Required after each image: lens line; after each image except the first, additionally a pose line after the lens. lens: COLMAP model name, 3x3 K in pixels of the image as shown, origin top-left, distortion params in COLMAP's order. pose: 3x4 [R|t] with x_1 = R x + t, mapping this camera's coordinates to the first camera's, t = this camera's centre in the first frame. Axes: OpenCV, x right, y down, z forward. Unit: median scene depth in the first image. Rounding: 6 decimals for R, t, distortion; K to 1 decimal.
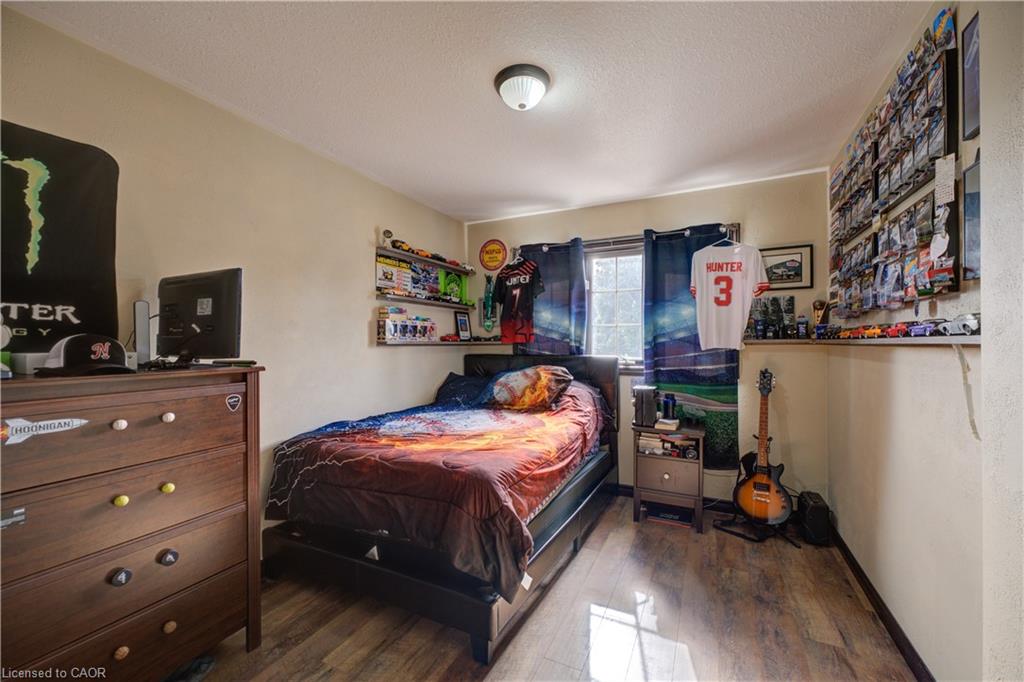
lens RADIAL K [[407.6, 0, 512.3], [0, 407.6, 340.5], [0, 0, 1]] dist [-0.001621, 0.000095]
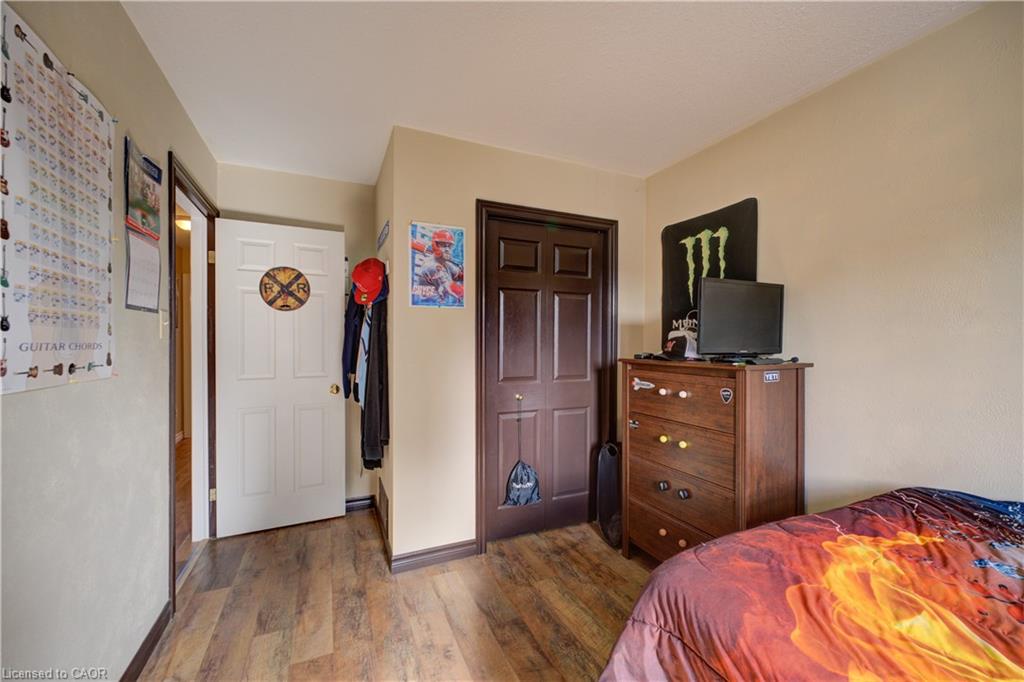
lens RADIAL K [[407.6, 0, 511.8], [0, 407.6, 342.5], [0, 0, 1]] dist [-0.001621, 0.000095]
pose [[-0.626485, 0.006788, -0.779404, 0.614725], [0.006214, 0.999974, 0.003715, -0.000931], [0.779409, -0.002516, -0.626511, 1.387198]]
